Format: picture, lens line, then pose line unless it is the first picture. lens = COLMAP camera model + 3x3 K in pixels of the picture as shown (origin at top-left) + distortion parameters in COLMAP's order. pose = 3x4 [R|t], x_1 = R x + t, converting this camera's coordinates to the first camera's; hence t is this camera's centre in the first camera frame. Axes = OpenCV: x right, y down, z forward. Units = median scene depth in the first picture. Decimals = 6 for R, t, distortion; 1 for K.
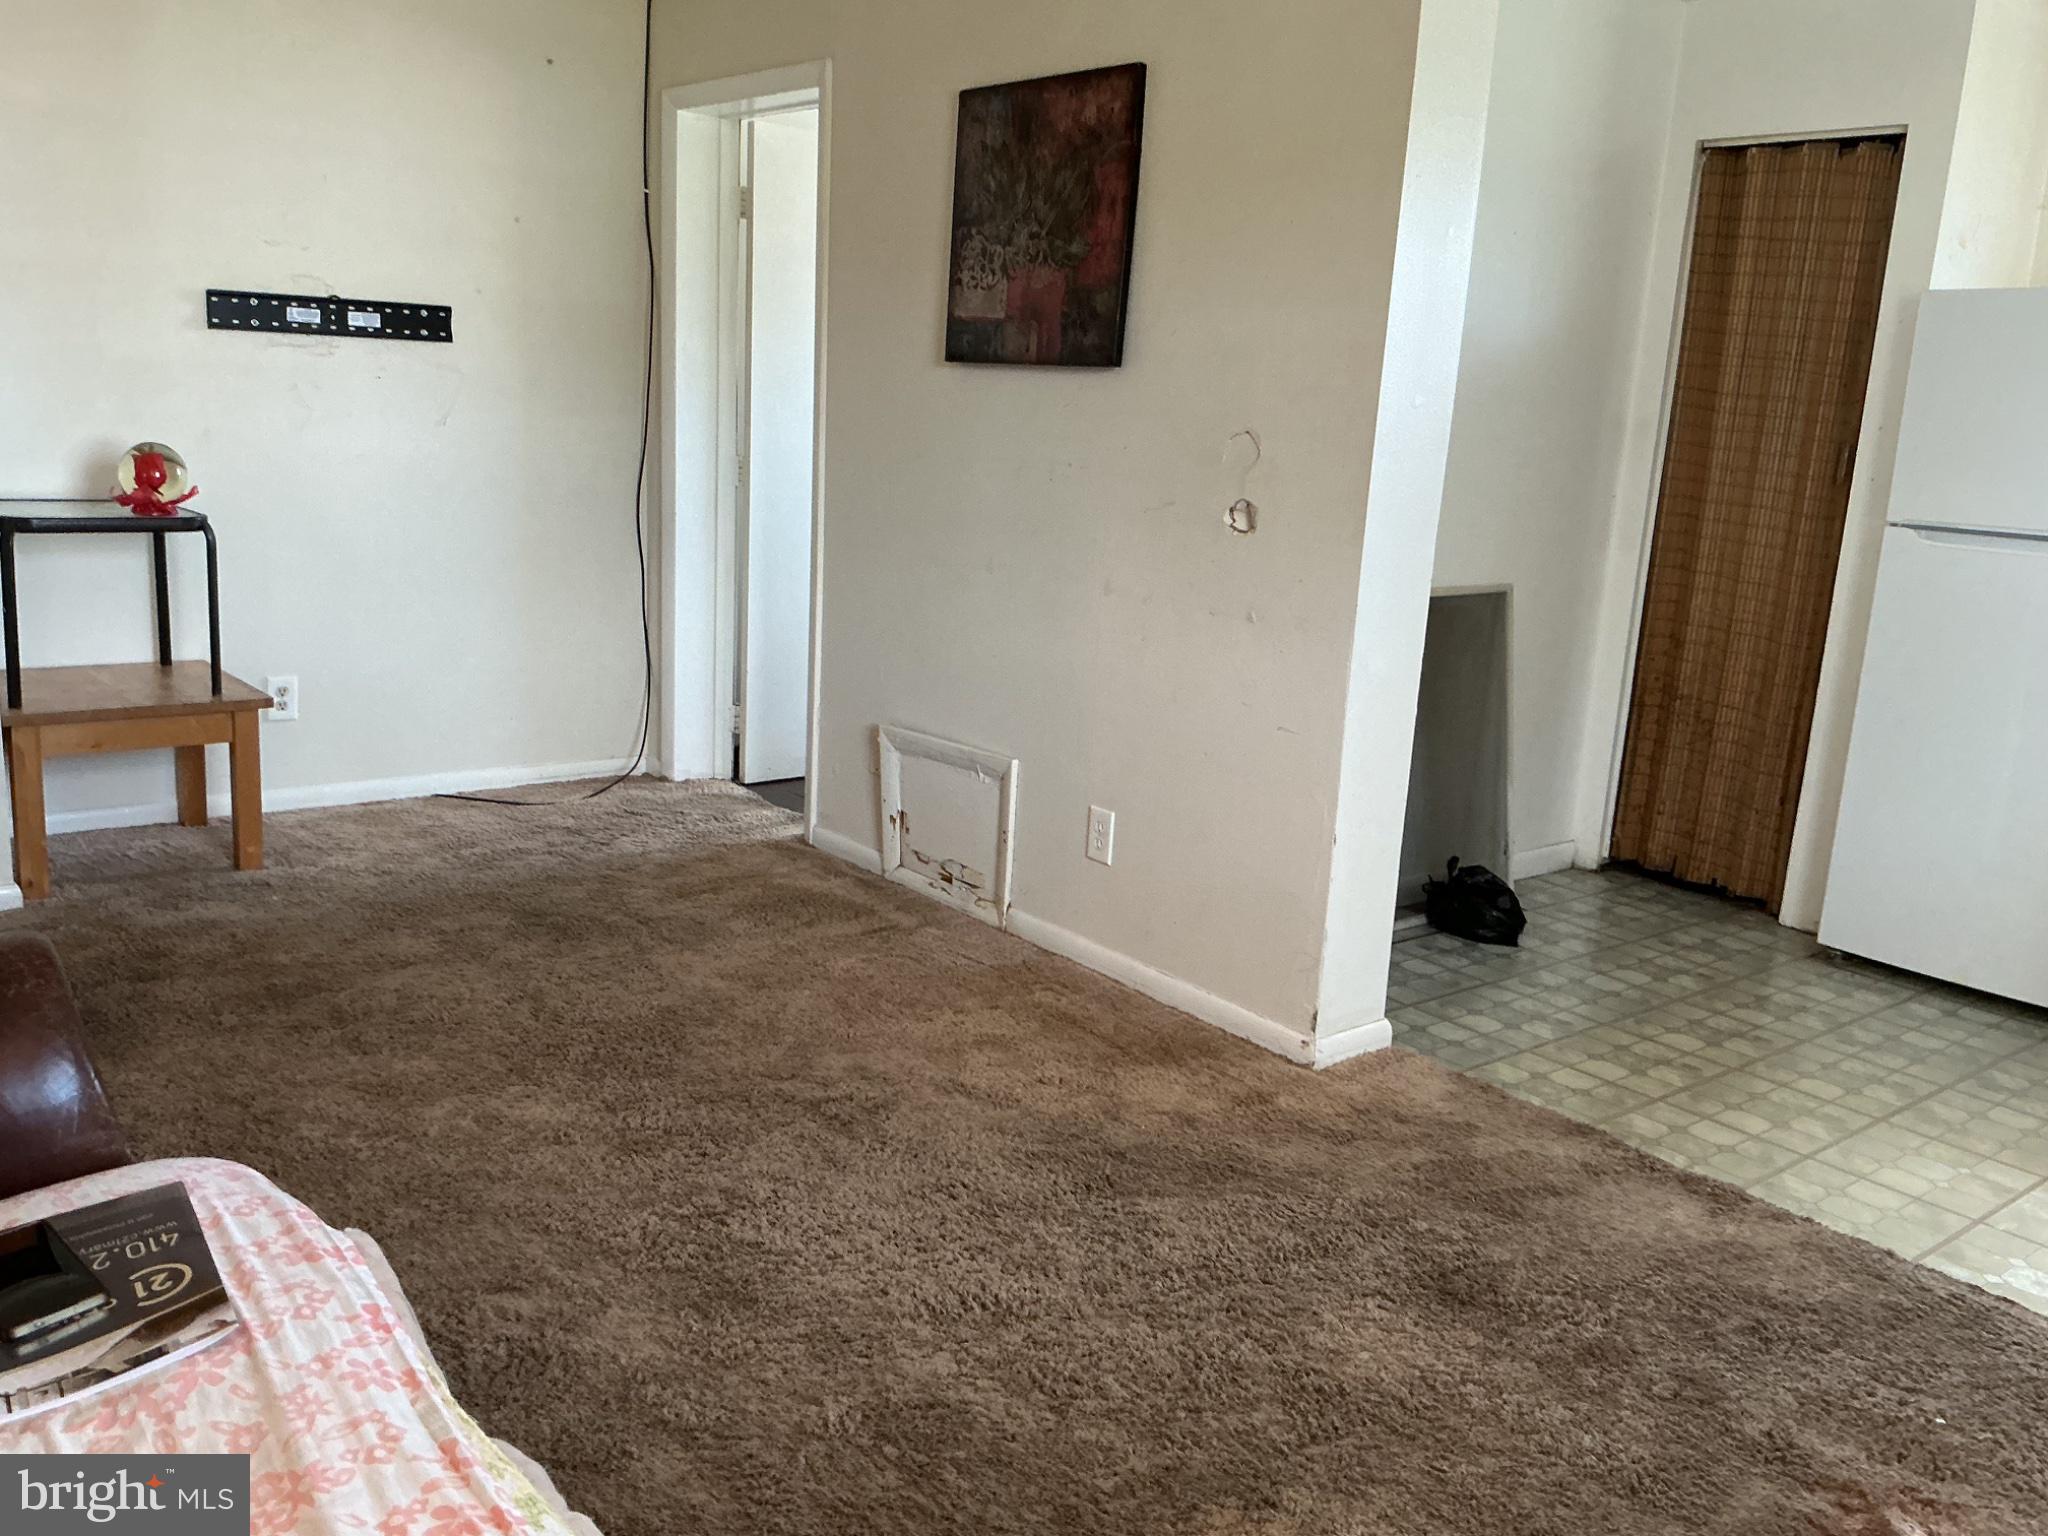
lens RADIAL K [[1683.1, 0, 1024.0], [0, 1683.1, 768.0], [0, 0, 1]] dist [0.142389, -0.293130]
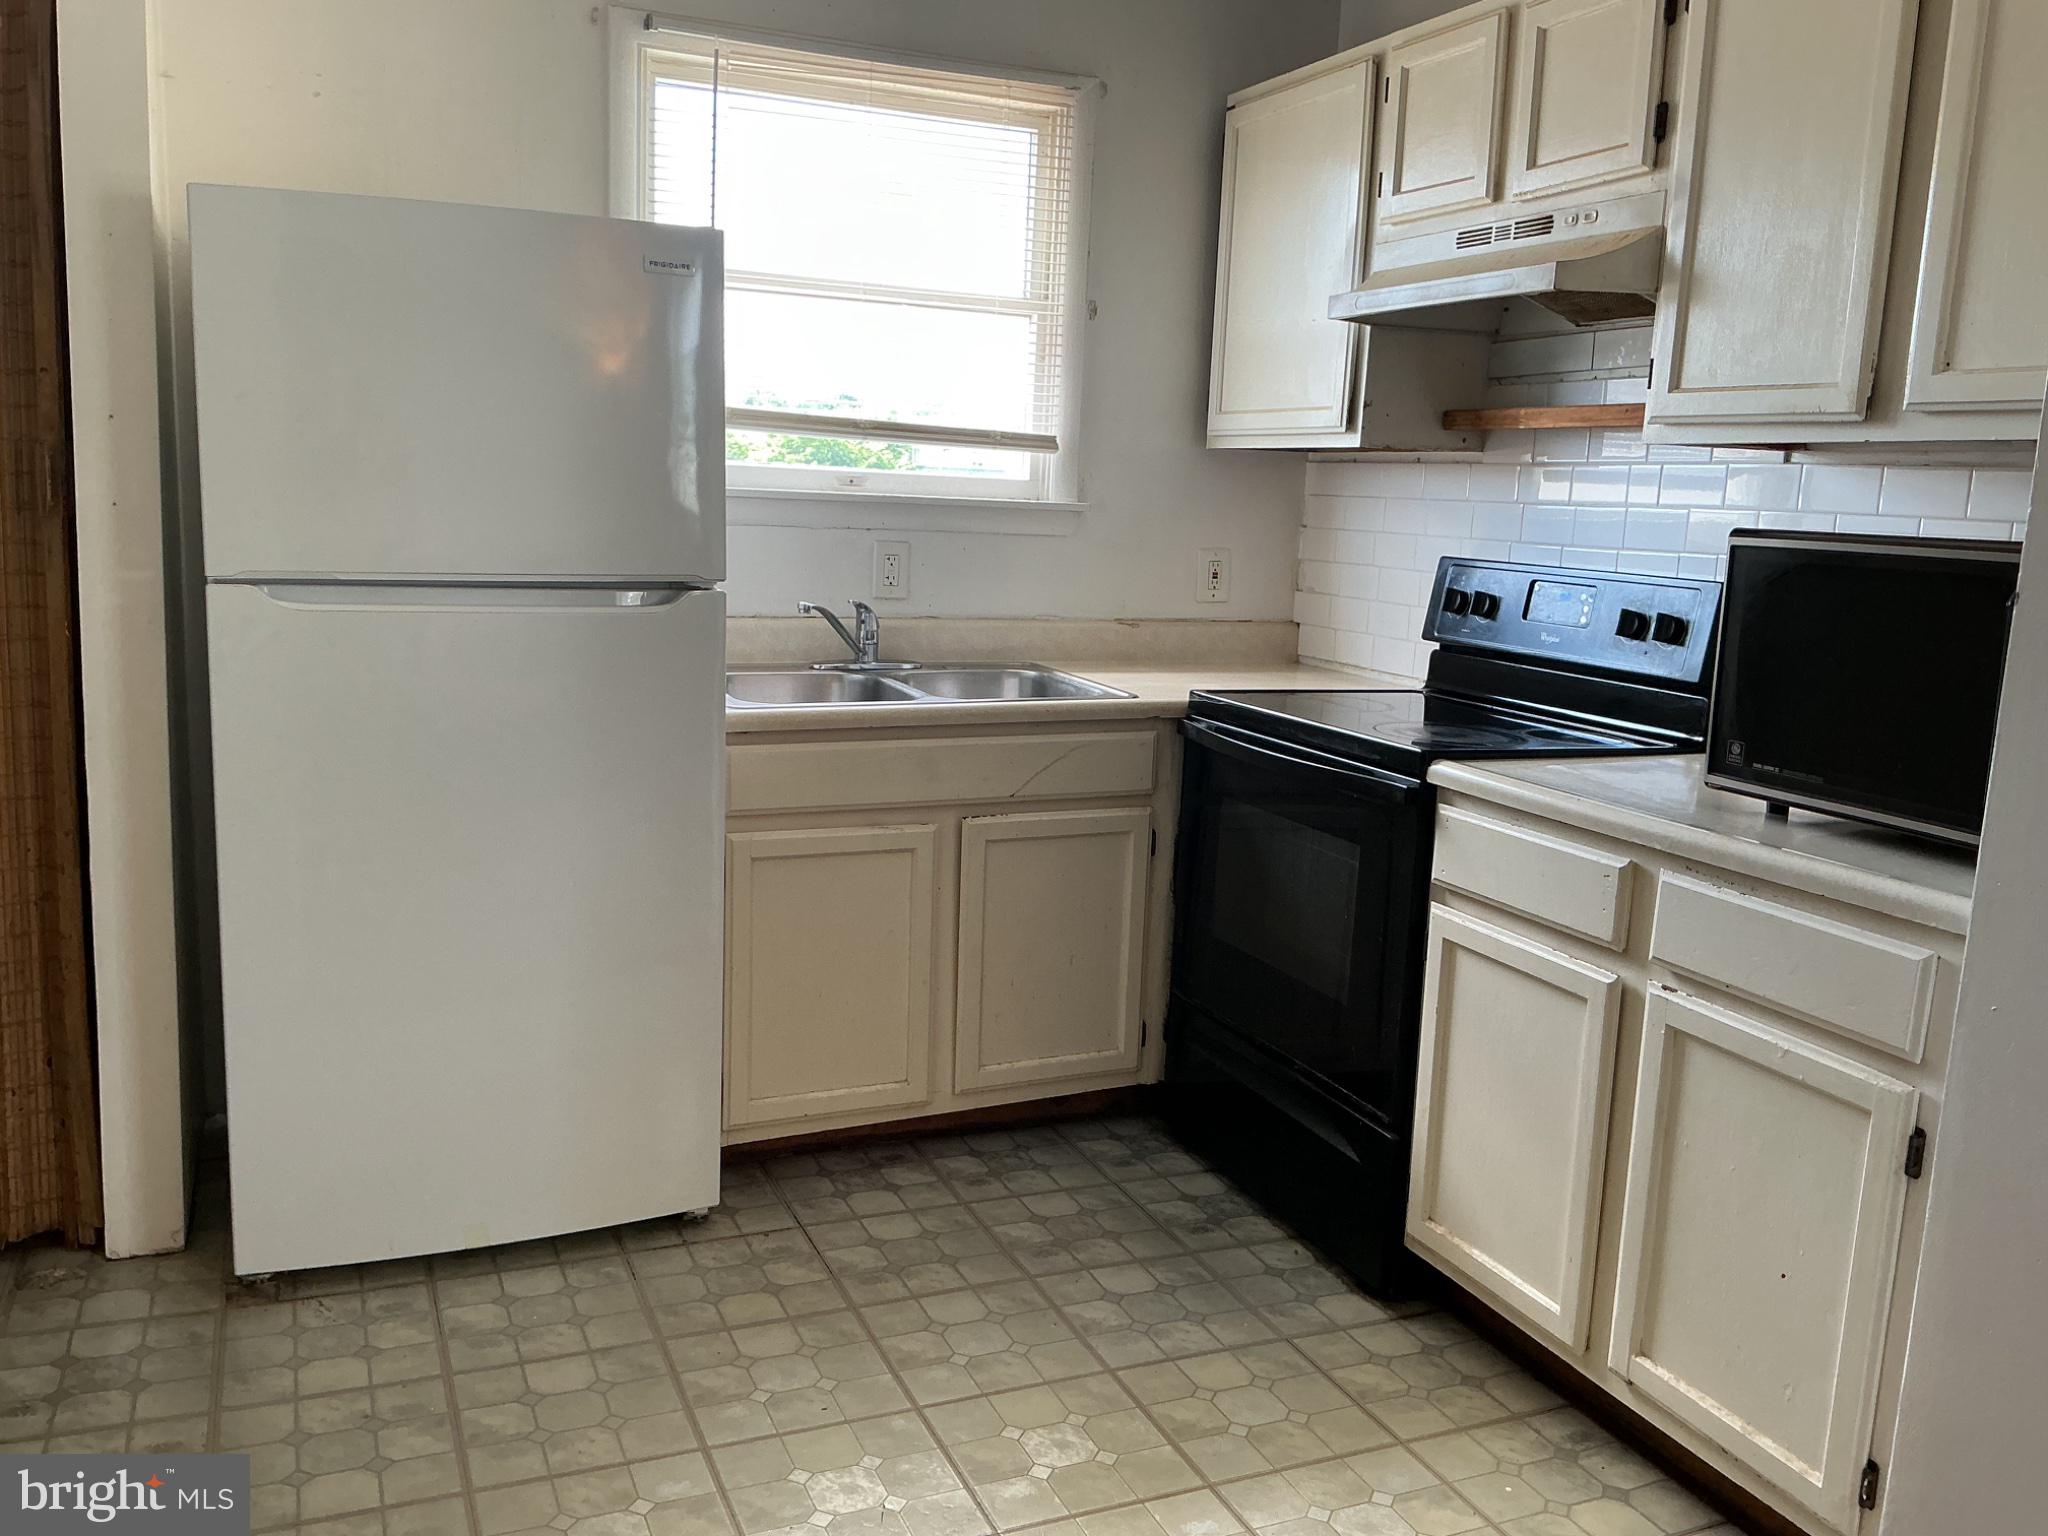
lens RADIAL K [[1683.1, 0, 1024.0], [0, 1683.1, 768.0], [0, 0, 1]] dist [0.142389, -0.293130]
pose [[0.284945, -0.208258, 0.935647, 0.023451], [0.175762, 0.970915, 0.162580, -0.156957], [-0.942292, 0.118125, 0.313261, 0.696199]]
